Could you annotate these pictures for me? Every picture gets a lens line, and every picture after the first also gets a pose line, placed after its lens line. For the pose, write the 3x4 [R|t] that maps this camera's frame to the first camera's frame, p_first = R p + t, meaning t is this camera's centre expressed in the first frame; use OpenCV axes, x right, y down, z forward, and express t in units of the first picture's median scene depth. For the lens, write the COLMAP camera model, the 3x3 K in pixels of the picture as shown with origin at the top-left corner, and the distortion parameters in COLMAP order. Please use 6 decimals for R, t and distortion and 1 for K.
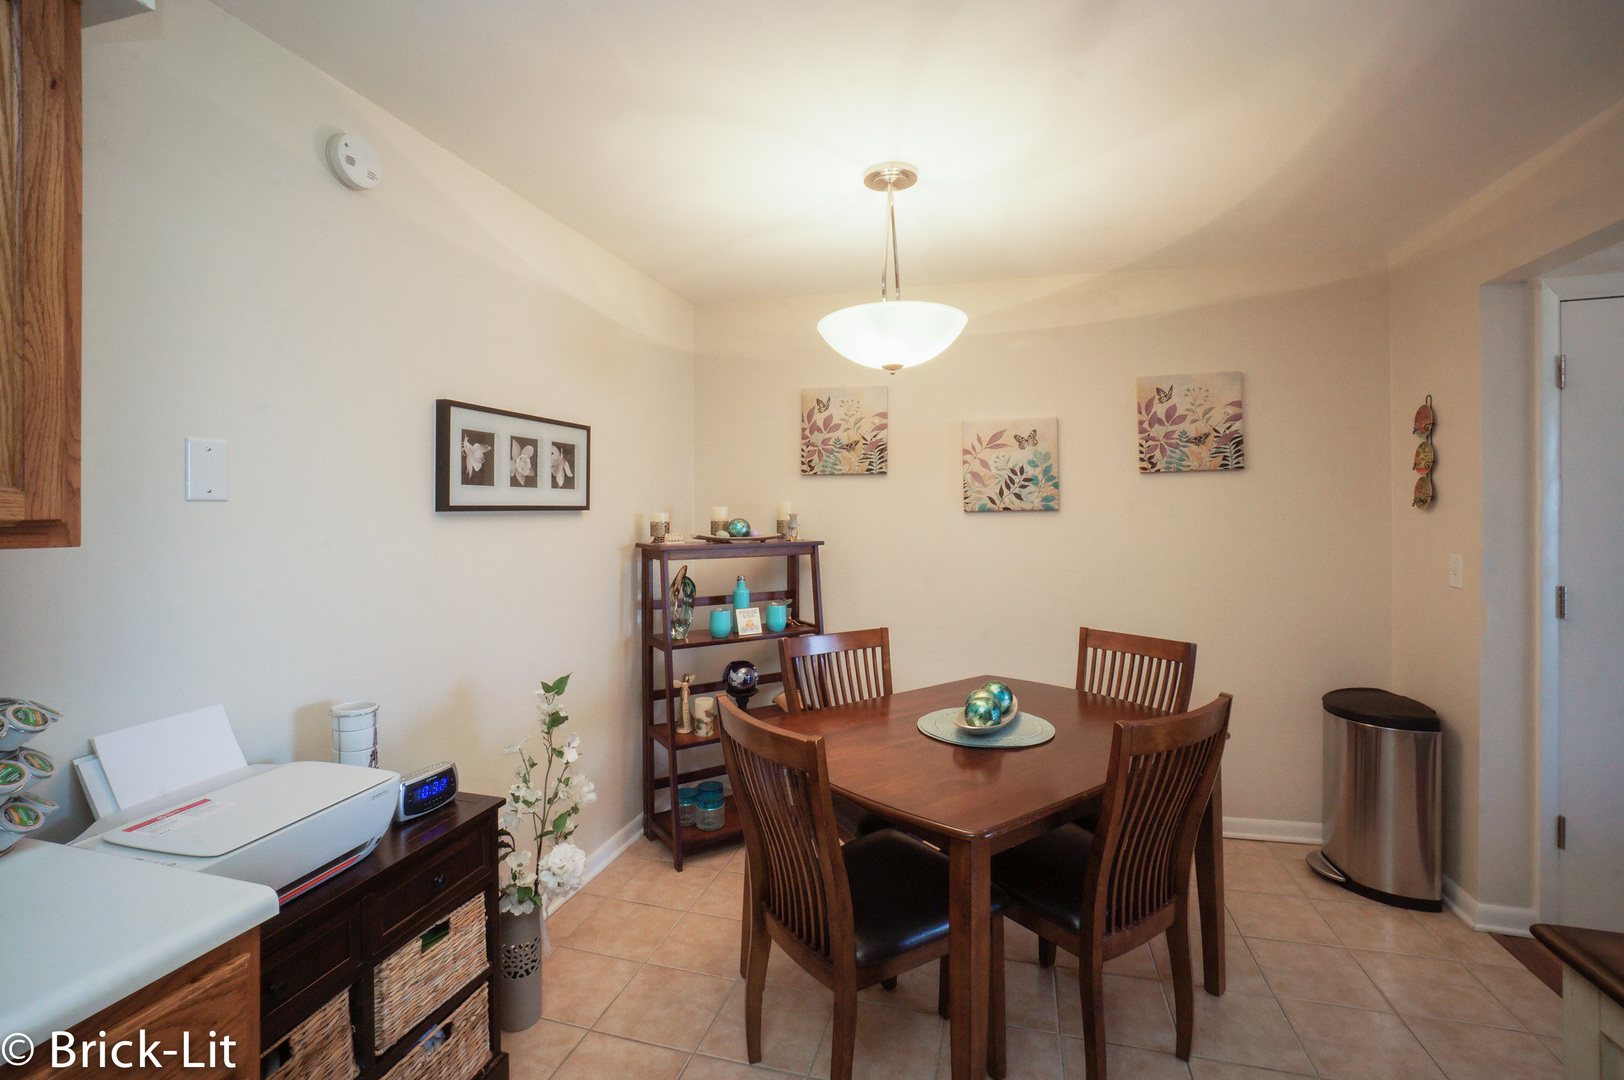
lens RADIAL K [[717.0, 0, 818.3], [0, 717.0, 521.4], [0, 0, 1]] dist [-0.059398, 0.018875]
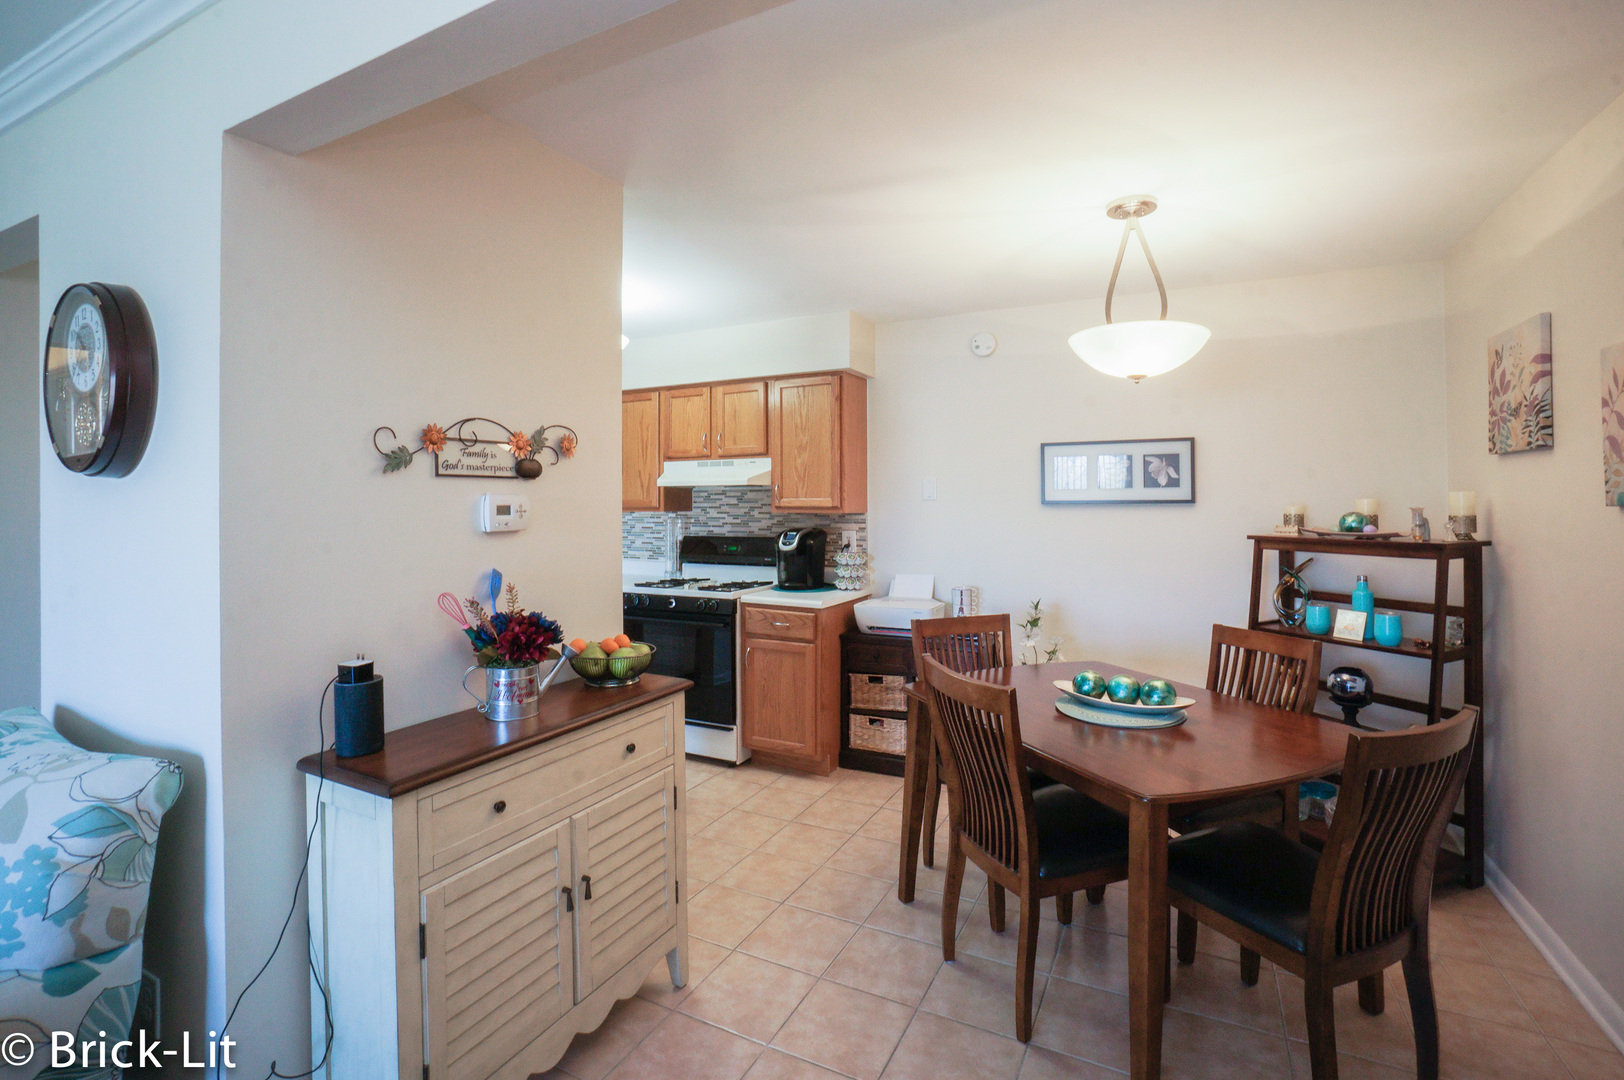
lens RADIAL K [[717.0, 0, 818.3], [0, 717.0, 521.4], [0, 0, 1]] dist [-0.059398, 0.018875]
pose [[-0.189467, 0.025981, -0.981543, 1.082613], [-0.011452, 0.999523, 0.028667, -0.011623], [0.981820, 0.016672, -0.189080, 0.592387]]
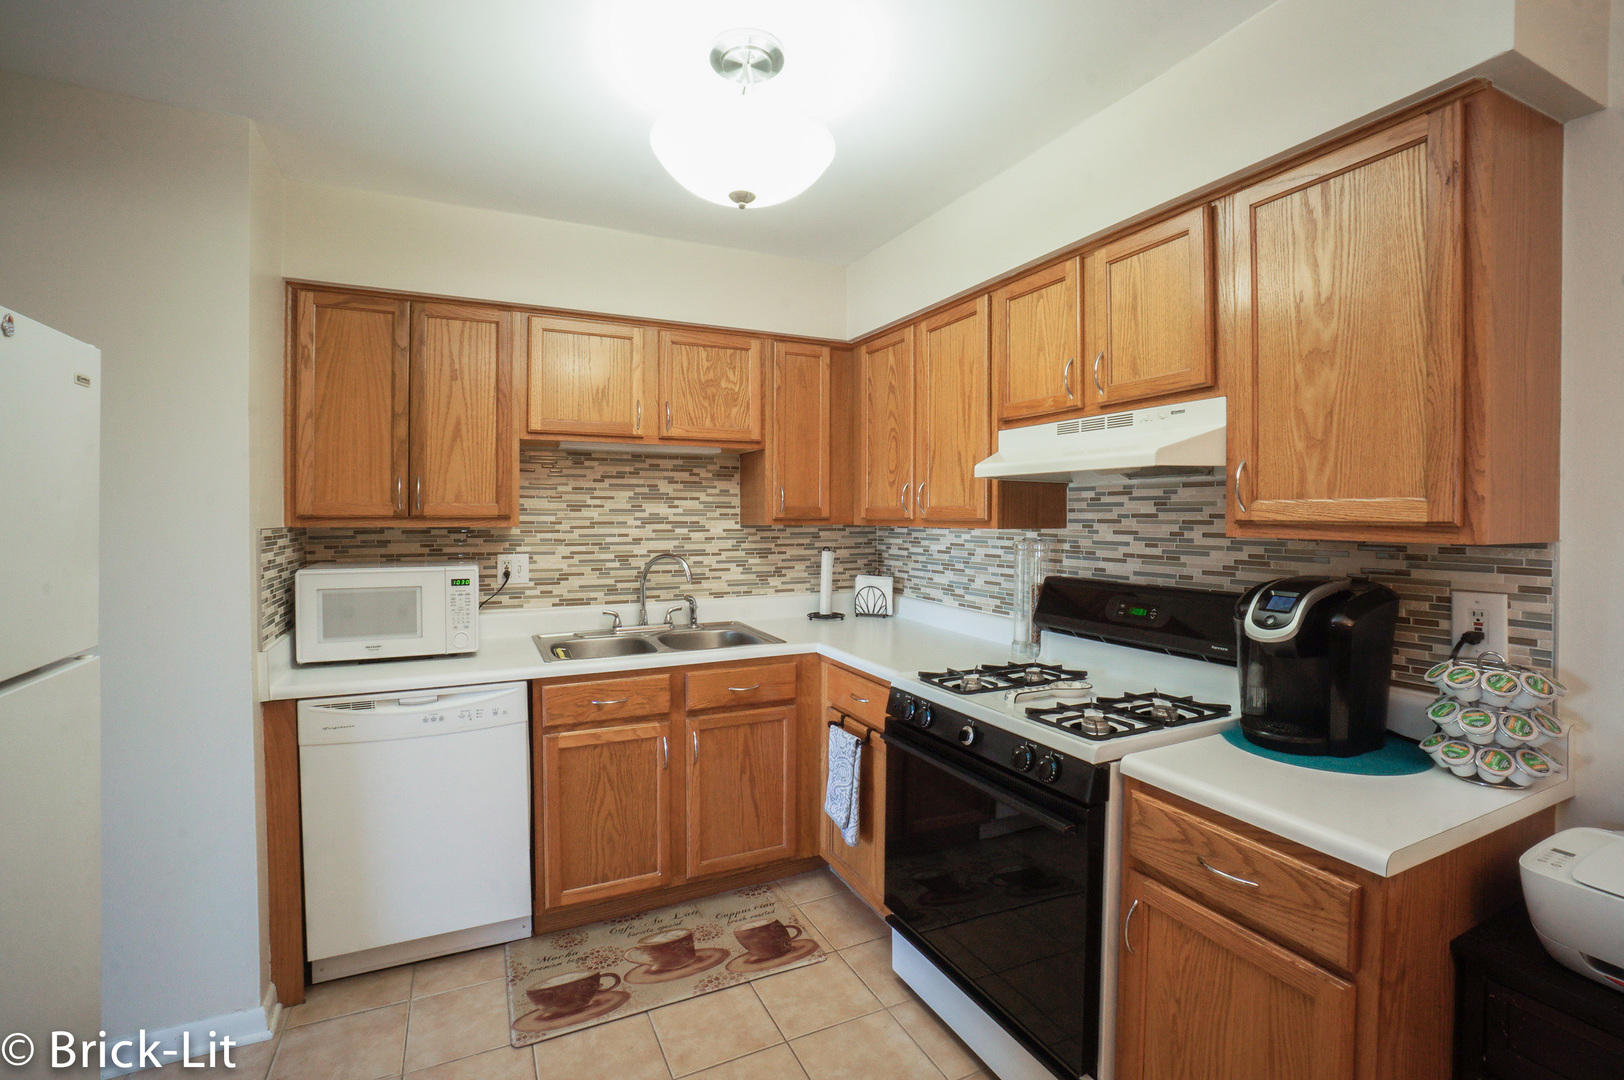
lens RADIAL K [[717.0, 0, 818.3], [0, 717.0, 521.4], [0, 0, 1]] dist [-0.059398, 0.018875]
pose [[-0.749519, 0.005534, -0.661960, 0.217317], [-0.010842, 0.999728, 0.020633, -0.006167], [0.661894, 0.022642, -0.749256, 0.413831]]
